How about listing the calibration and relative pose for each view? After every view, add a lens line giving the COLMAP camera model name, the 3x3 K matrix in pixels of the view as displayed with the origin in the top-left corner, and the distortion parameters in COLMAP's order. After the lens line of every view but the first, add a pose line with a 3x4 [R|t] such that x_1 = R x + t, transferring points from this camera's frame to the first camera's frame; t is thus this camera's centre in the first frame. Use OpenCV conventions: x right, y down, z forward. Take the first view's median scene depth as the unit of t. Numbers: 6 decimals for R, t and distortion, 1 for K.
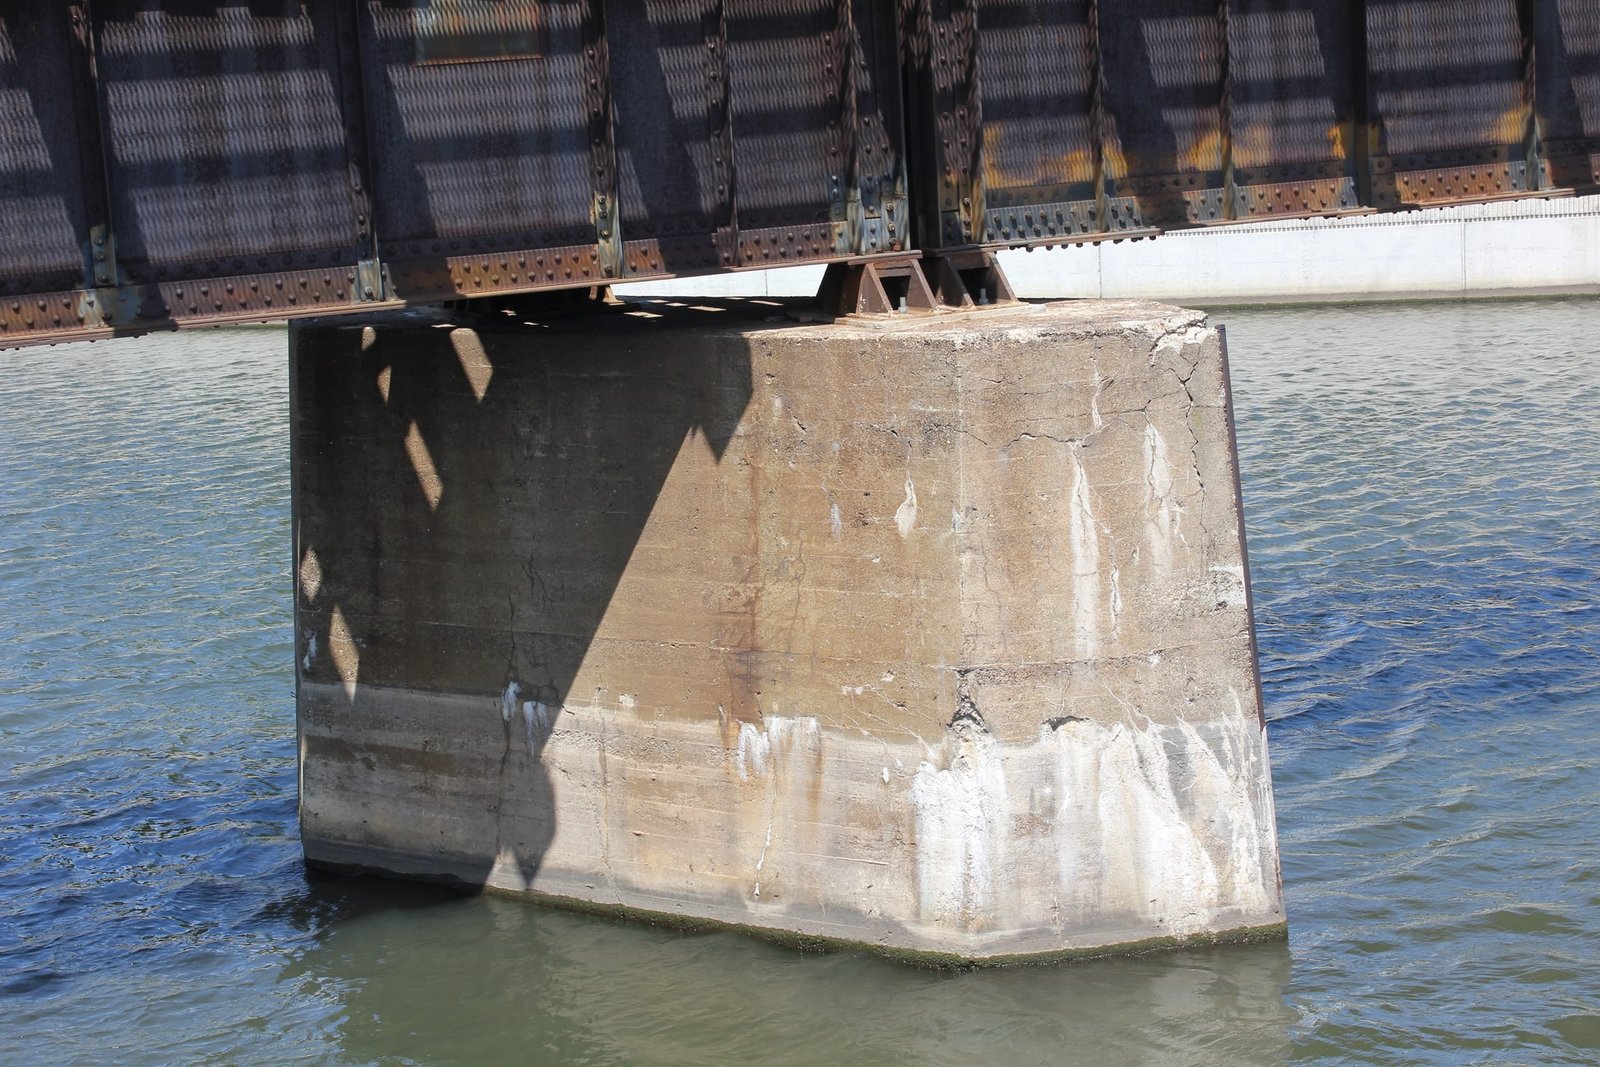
lens RADIAL K [[3012.2, 0, 782.2], [0, 3012.2, 556.7], [0, 0, 1]] dist [0.012688, 0.000000]
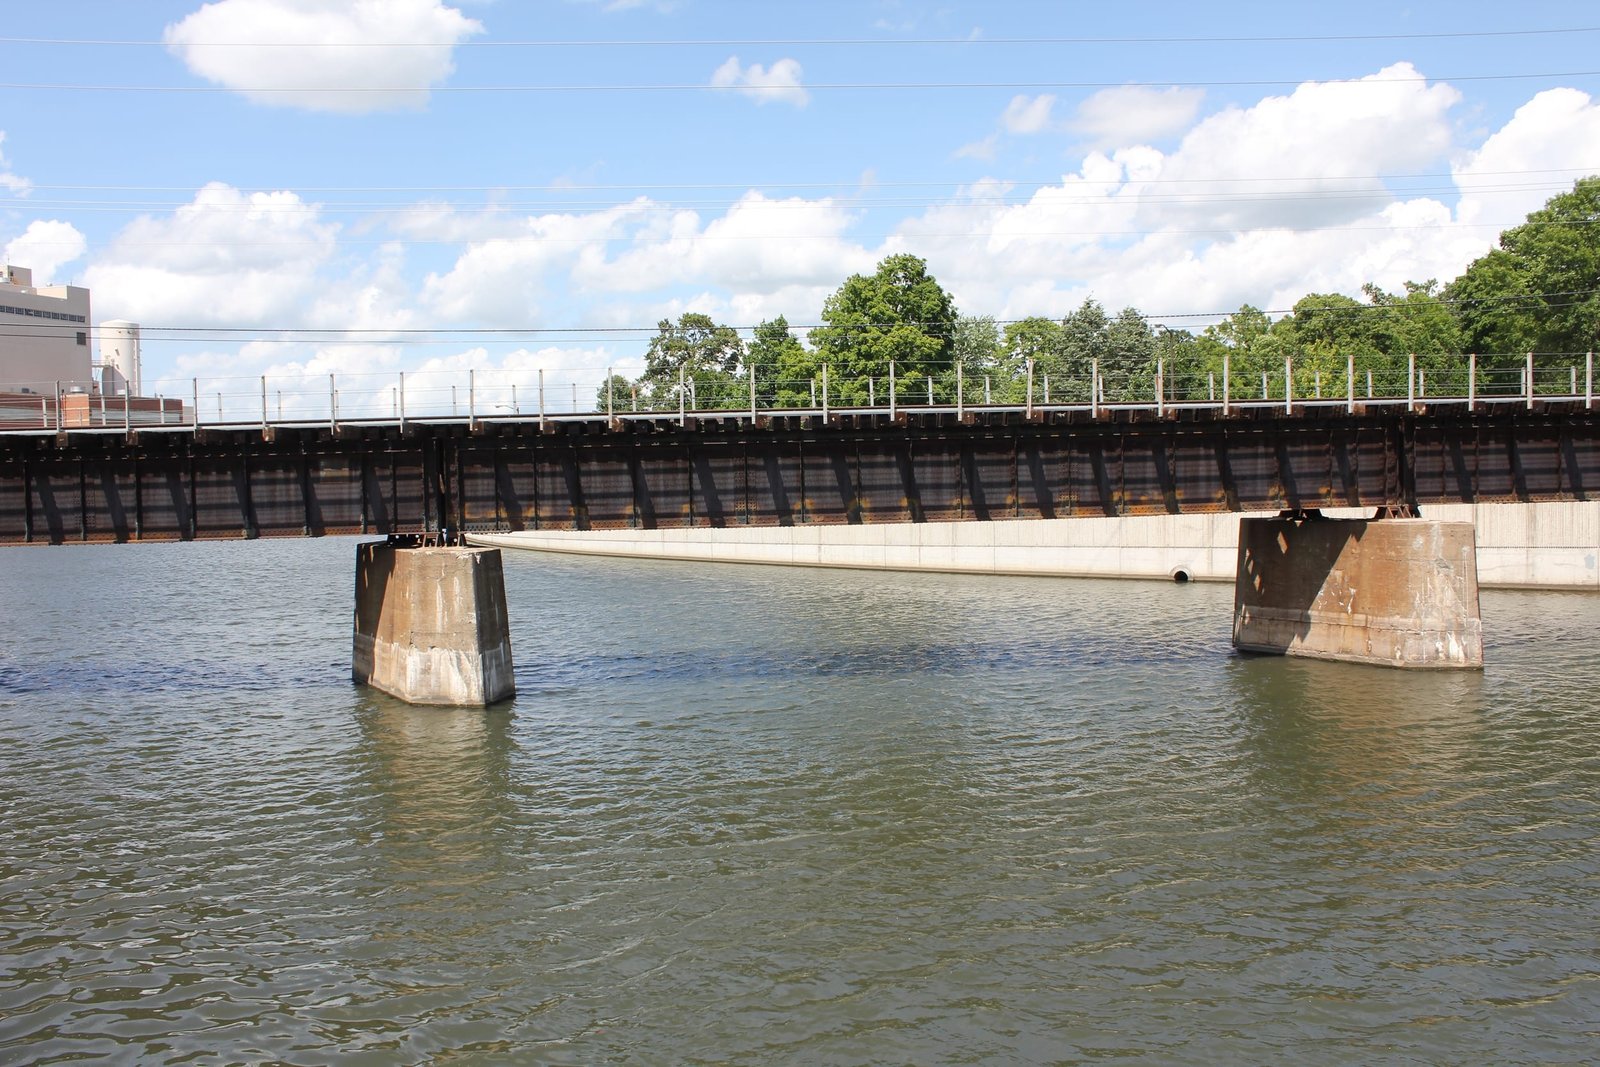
lens RADIAL K [[1387.6, 0, 765.1], [0, 1387.6, 506.9], [0, 0, 1]] dist [-0.162542, 0.141515]
pose [[0.912195, 0.047925, -0.406943, 1.225937], [-0.098659, 0.989608, -0.104608, 0.015994], [0.397701, 0.135571, 0.907444, -0.528961]]
